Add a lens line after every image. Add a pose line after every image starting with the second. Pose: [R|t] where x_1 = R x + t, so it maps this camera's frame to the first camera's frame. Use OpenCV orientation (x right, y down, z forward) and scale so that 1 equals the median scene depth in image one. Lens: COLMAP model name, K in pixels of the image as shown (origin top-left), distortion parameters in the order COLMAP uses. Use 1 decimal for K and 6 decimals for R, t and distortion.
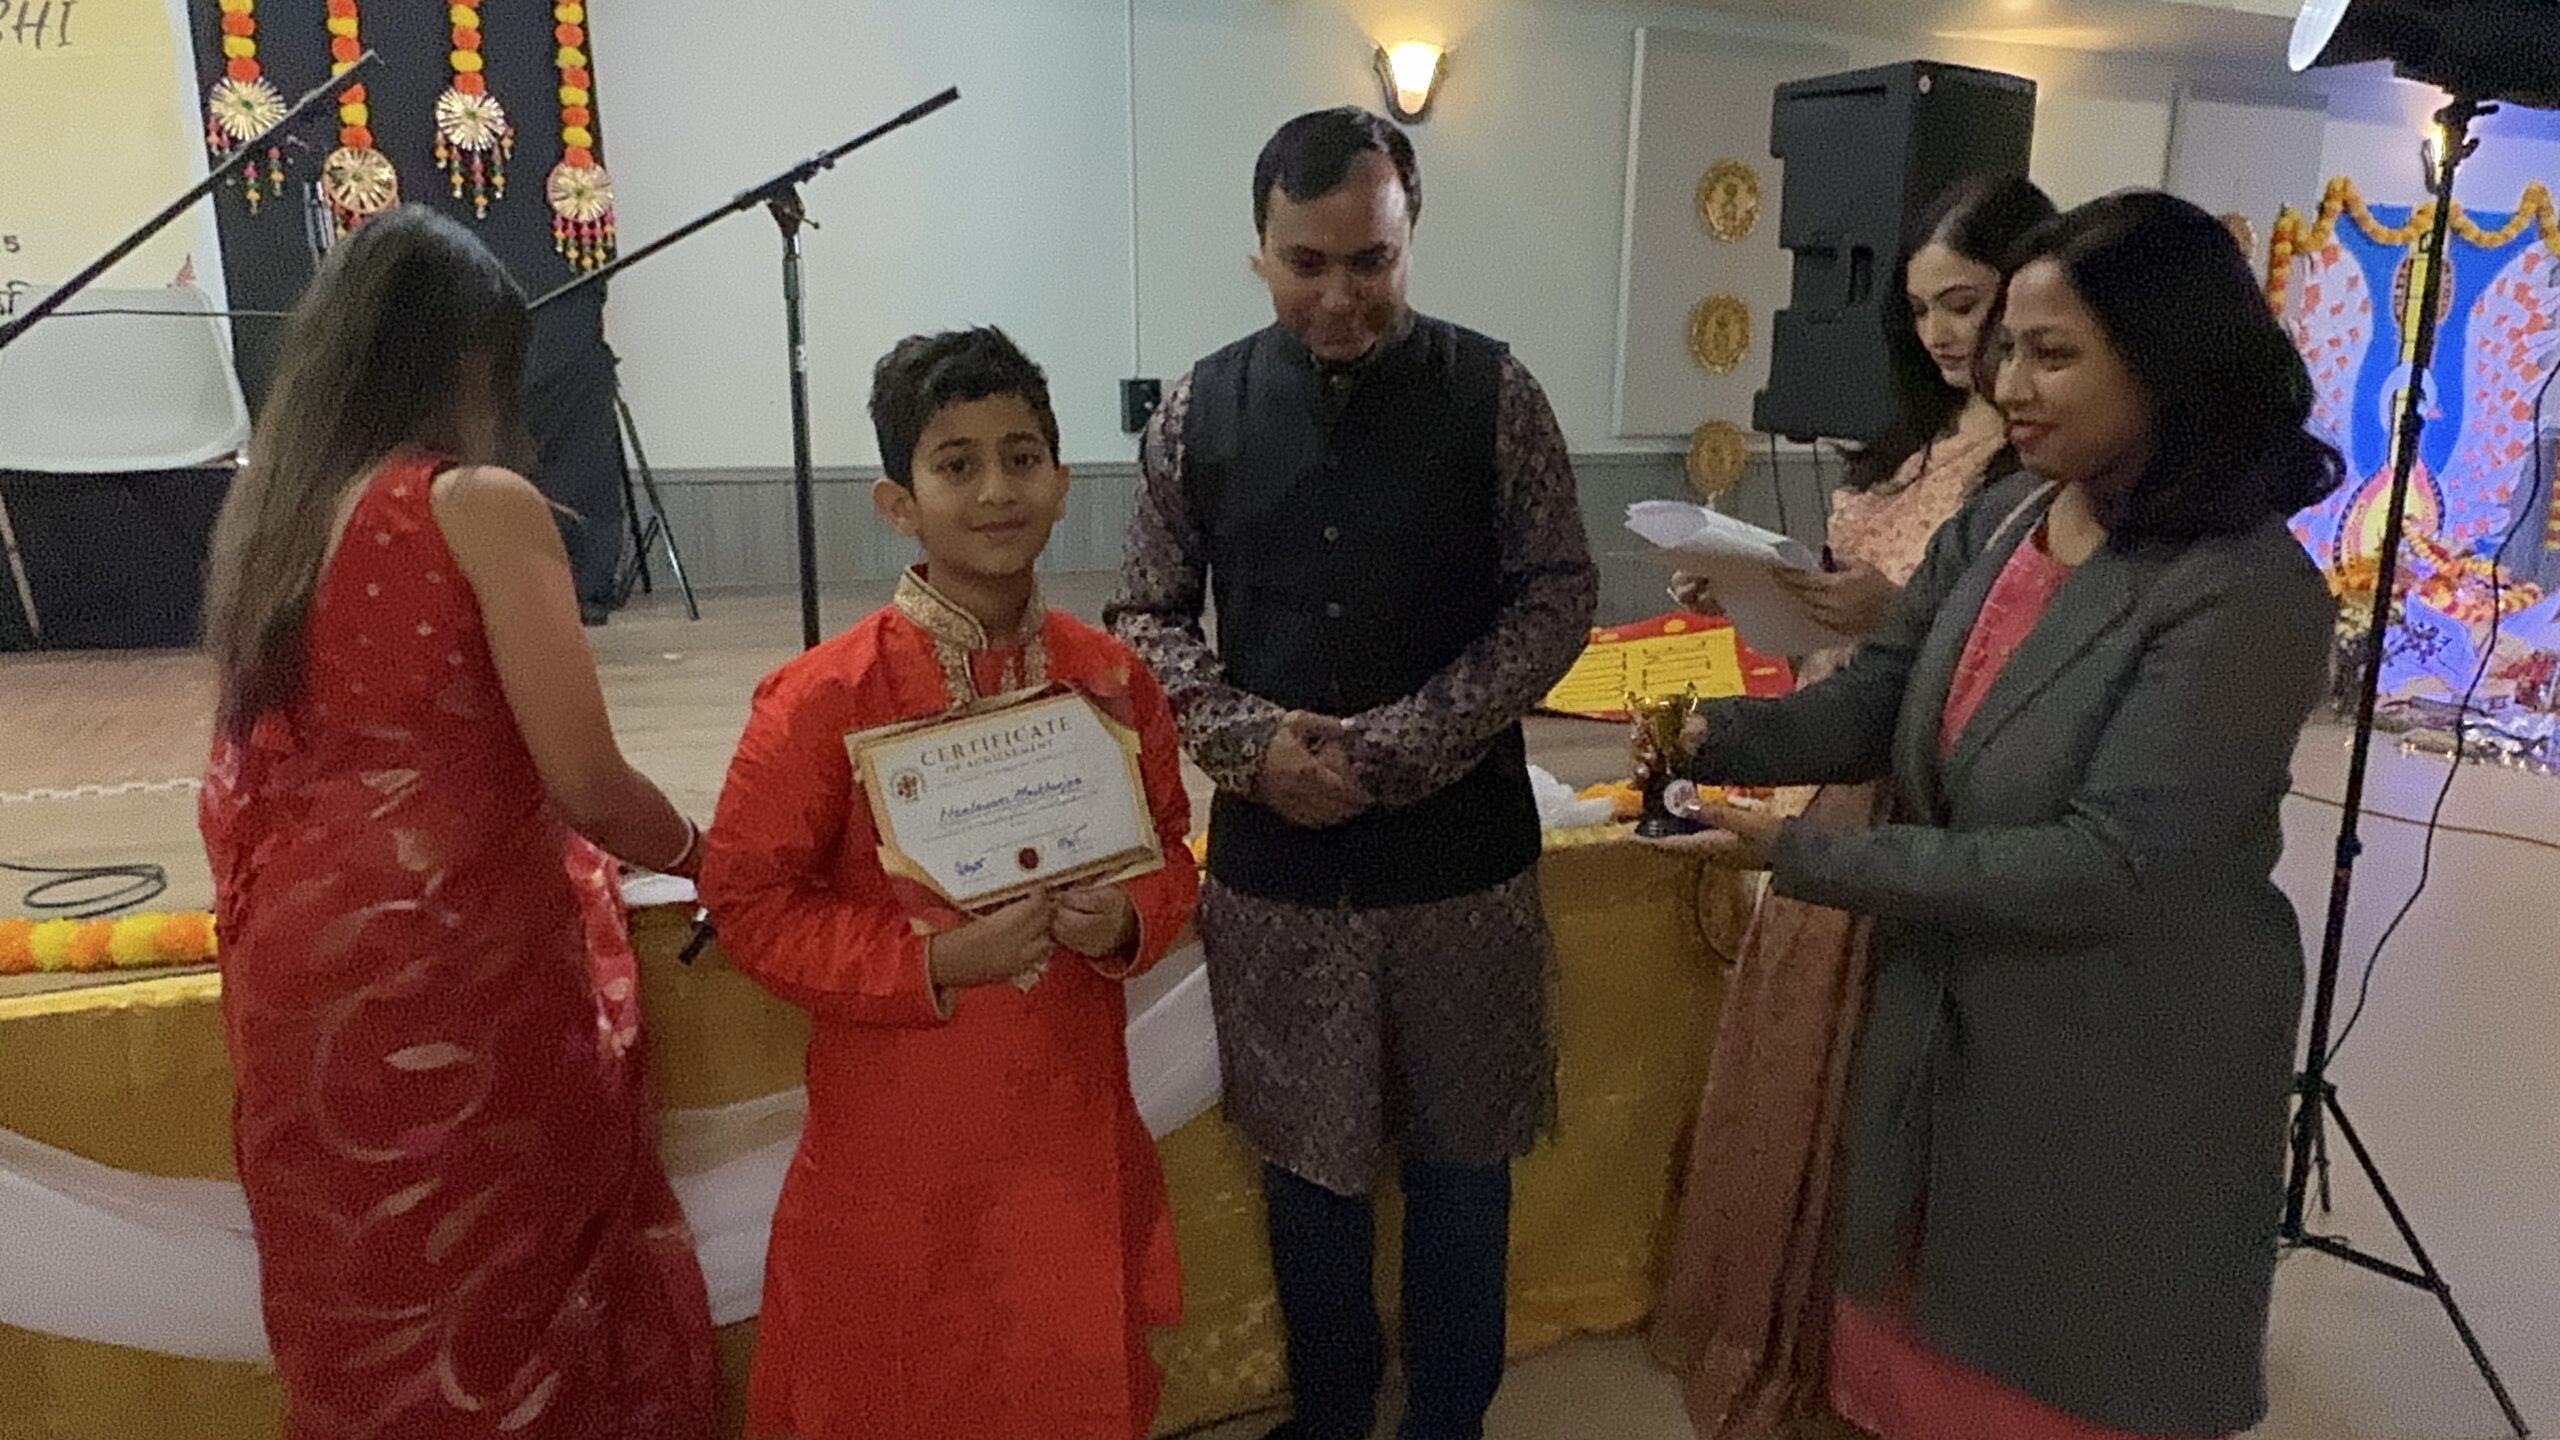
lens RADIAL K [[1706.6, 0, 1275.6], [0, 1706.6, 716.3], [0, 0, 1]] dist [-0.006474, 0.005134]
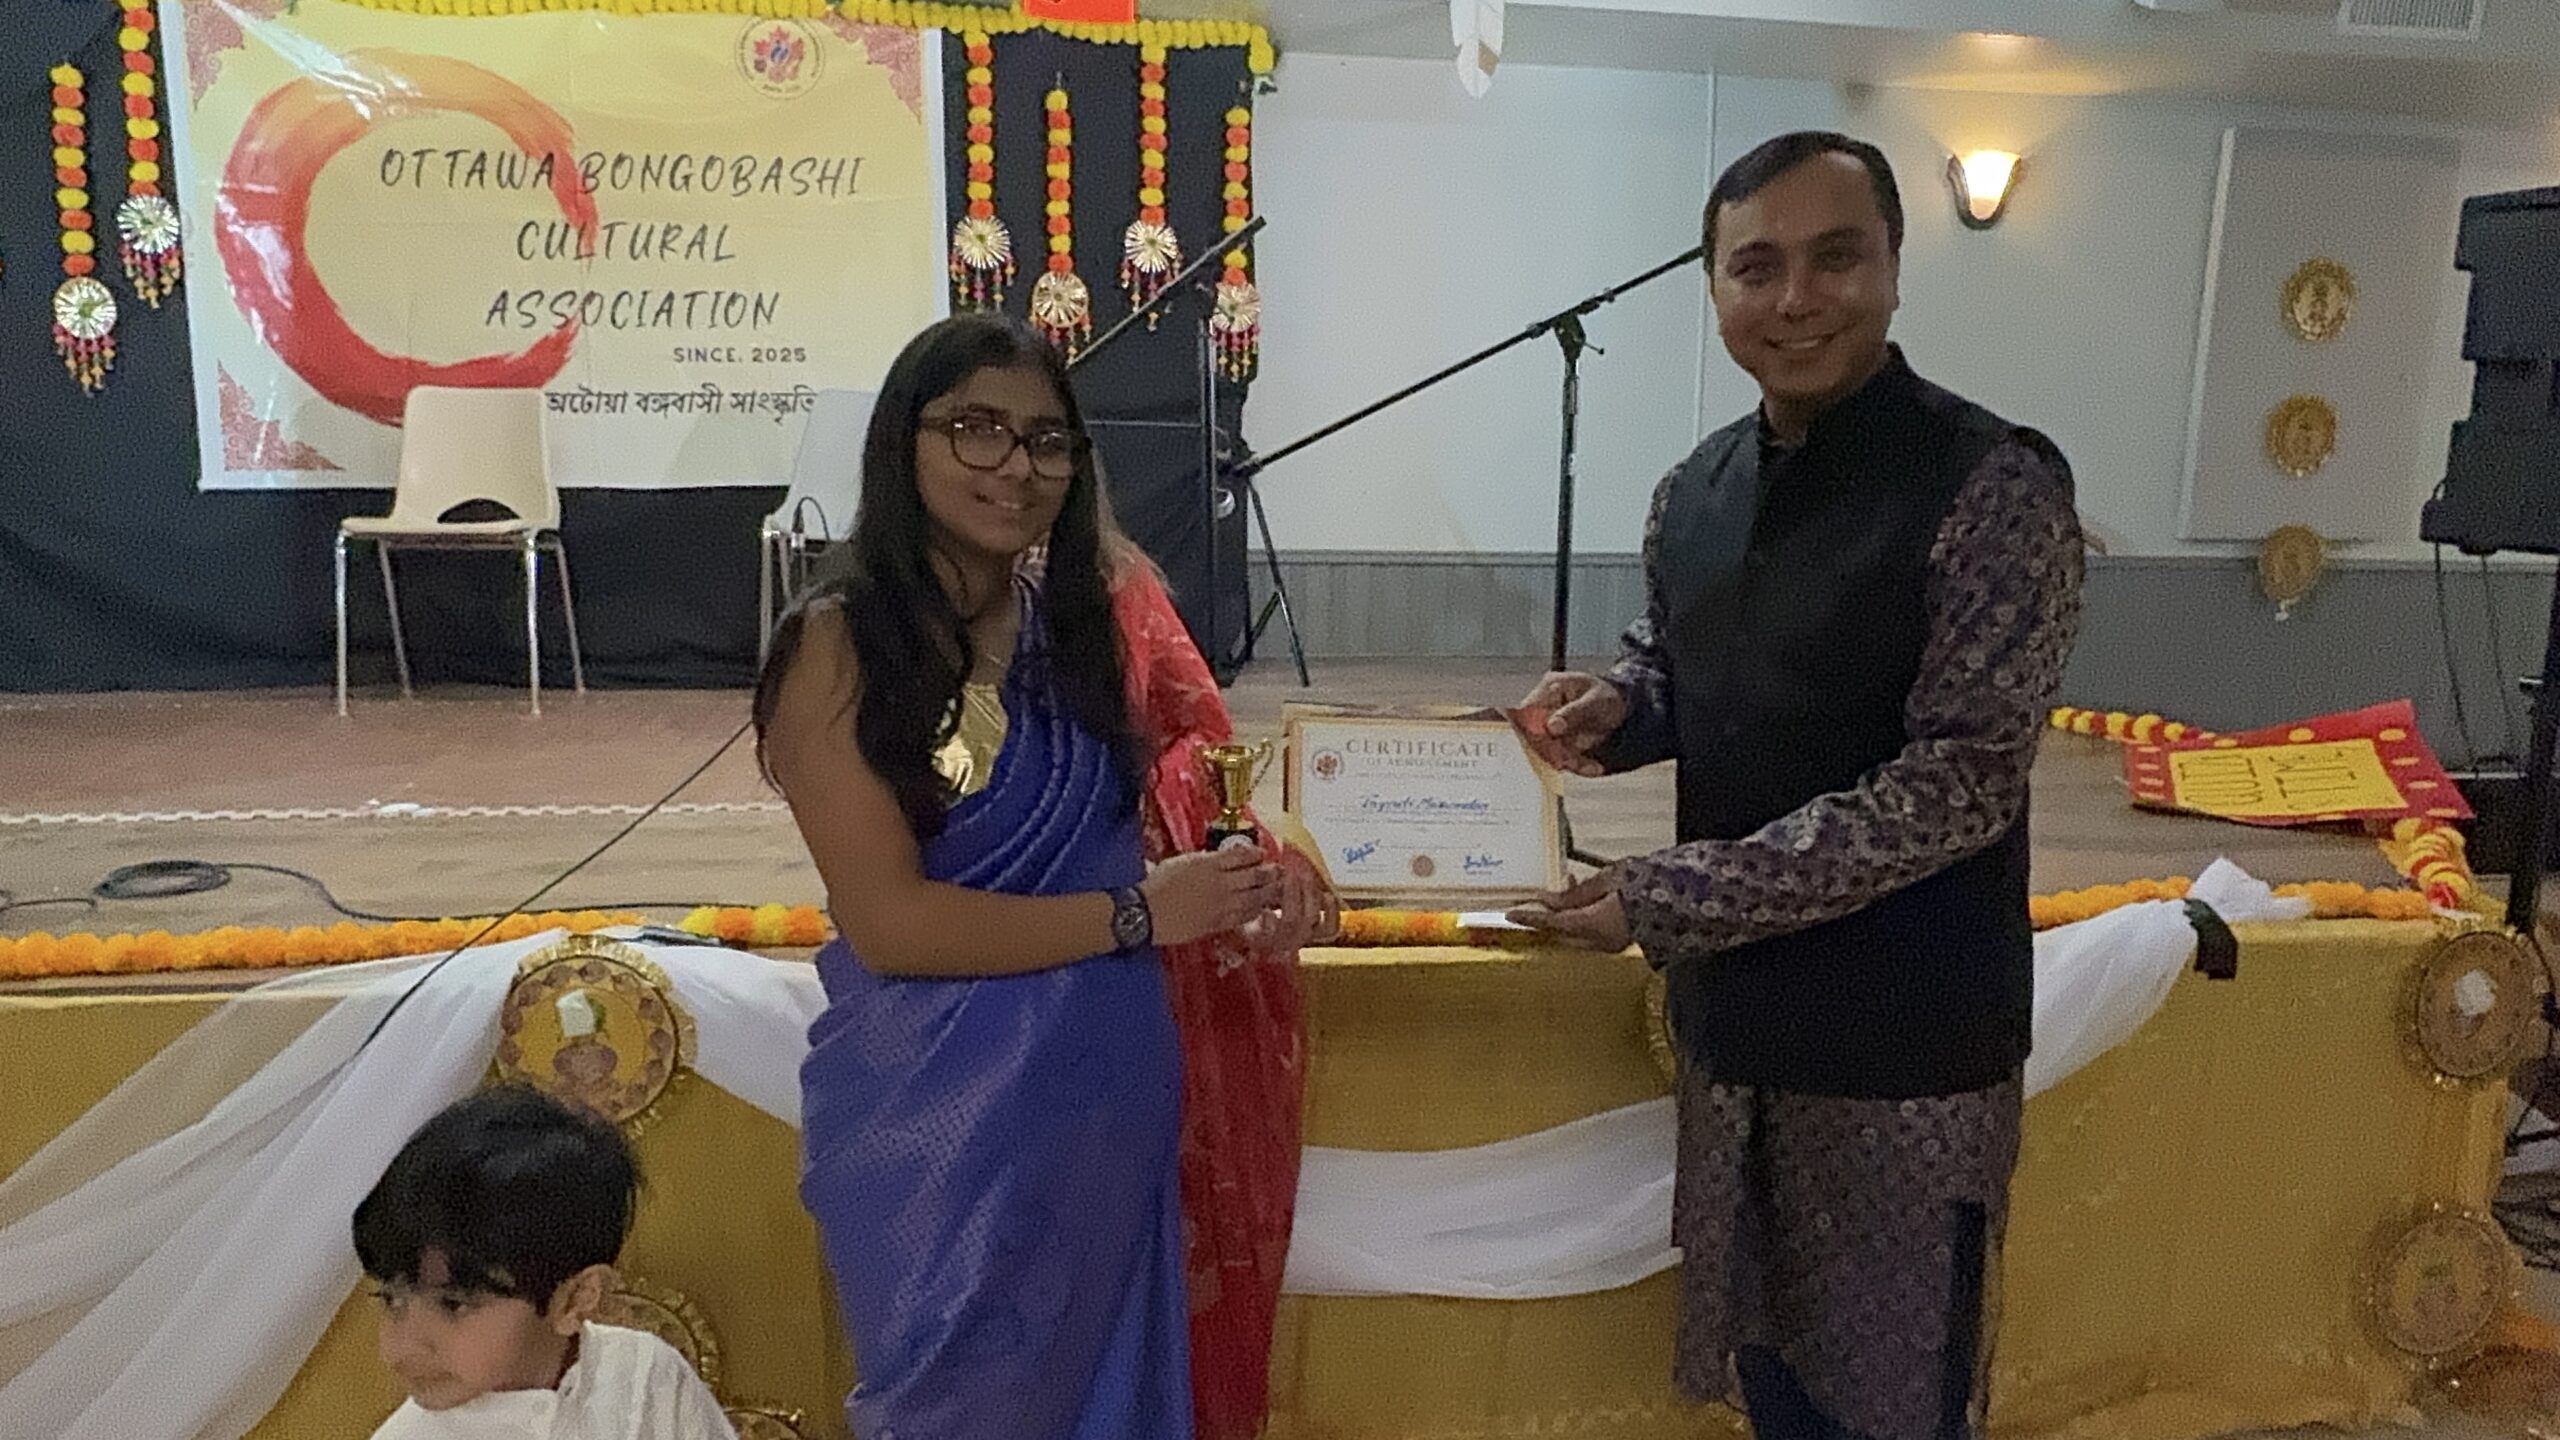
lens RADIAL K [[1706.6, 0, 1273.8], [0, 1706.6, 716.0], [0, 0, 1]] dist [-0.006474, 0.005134]
pose [[0.972156, 0.046738, -0.229628, -0.110035], [-0.057914, 0.997430, -0.042170, 0.011188], [0.227067, 0.054295, 0.972365, -0.087294]]
